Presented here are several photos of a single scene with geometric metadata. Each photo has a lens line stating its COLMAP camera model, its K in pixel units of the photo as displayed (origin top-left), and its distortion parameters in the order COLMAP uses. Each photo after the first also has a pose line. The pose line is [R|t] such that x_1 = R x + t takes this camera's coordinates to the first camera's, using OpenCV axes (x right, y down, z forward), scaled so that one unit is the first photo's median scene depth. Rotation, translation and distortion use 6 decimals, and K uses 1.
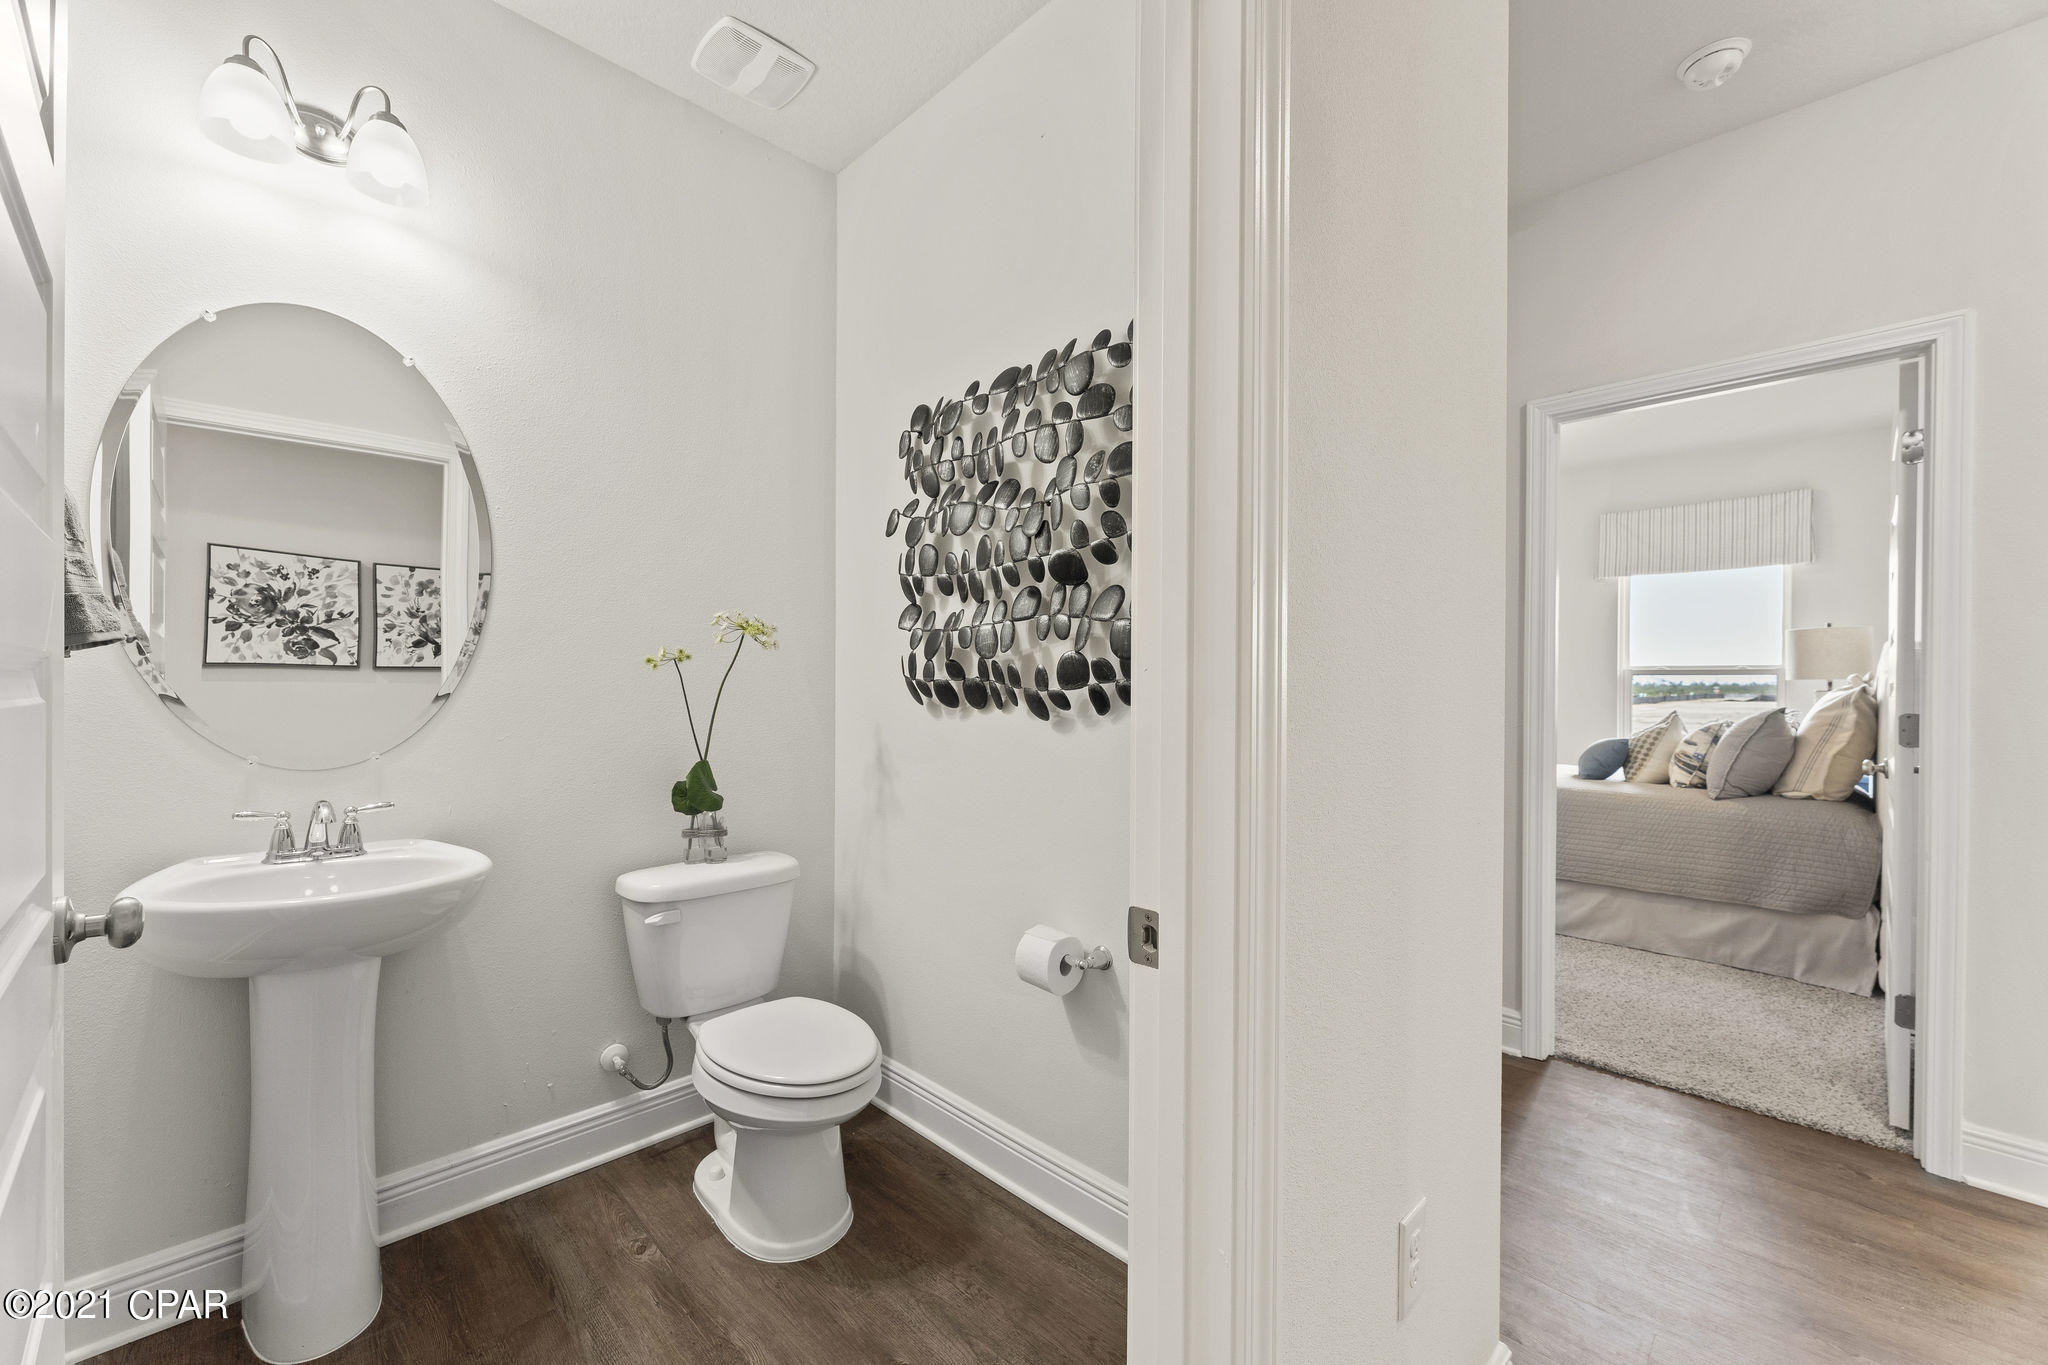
lens RADIAL K [[825.7, 0, 1024.0], [0, 825.7, 682.5], [0, 0, 1]] dist [-0.000743, -0.000082]
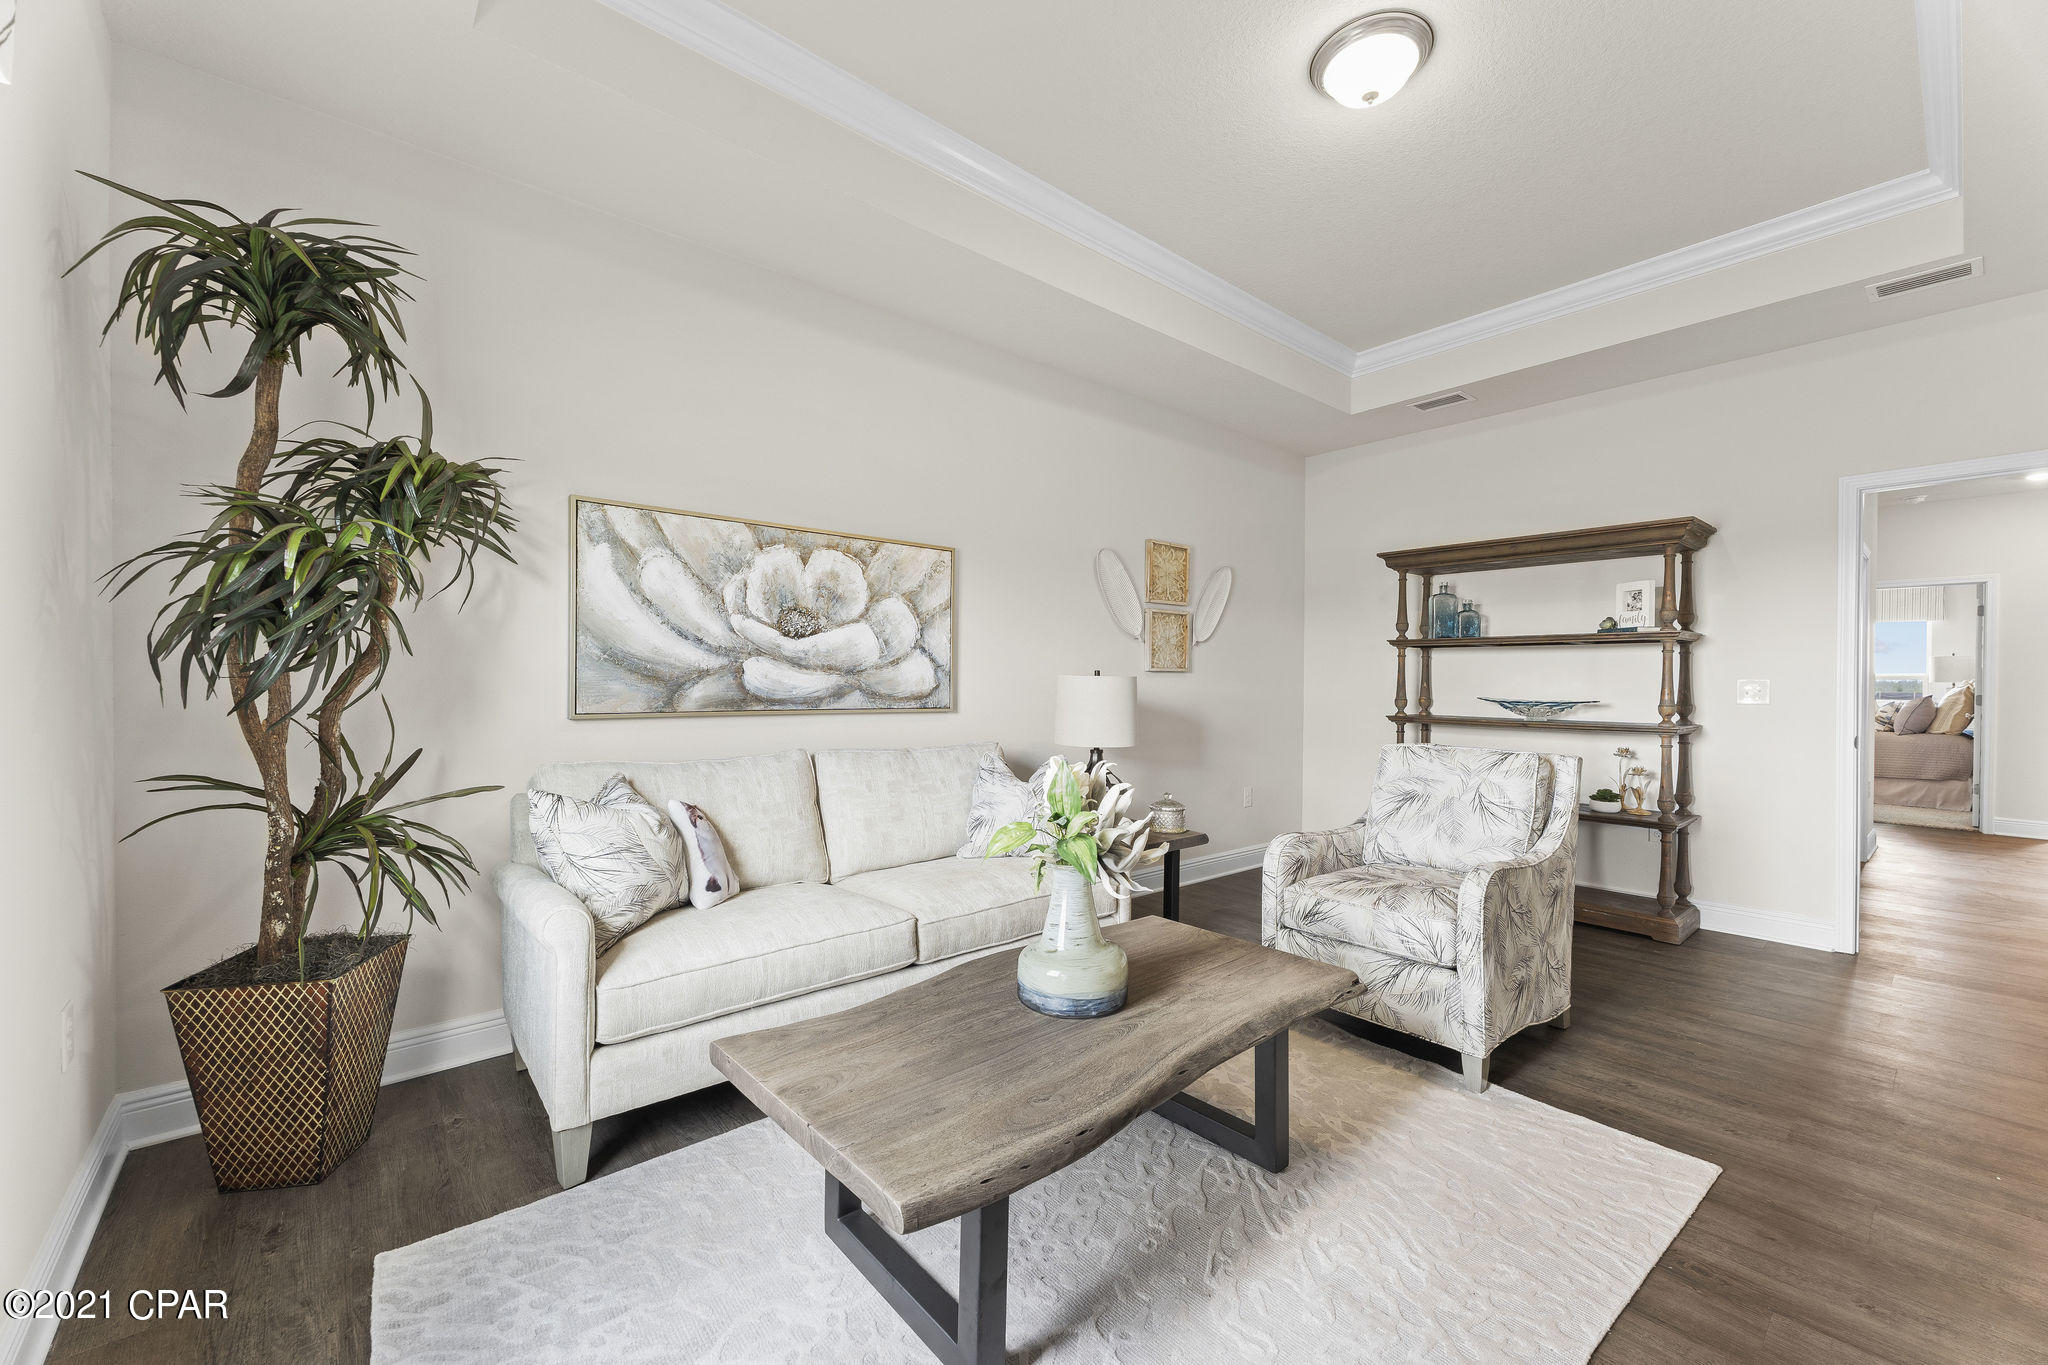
lens RADIAL K [[825.7, 0, 1024.0], [0, 825.7, 682.5], [0, 0, 1]] dist [-0.000743, -0.000082]
pose [[0.997288, -0.000332, -0.073593, -1.484666], [0.000788, 0.999981, 0.006165, -0.021553], [0.073590, -0.006206, 0.997269, -1.532877]]
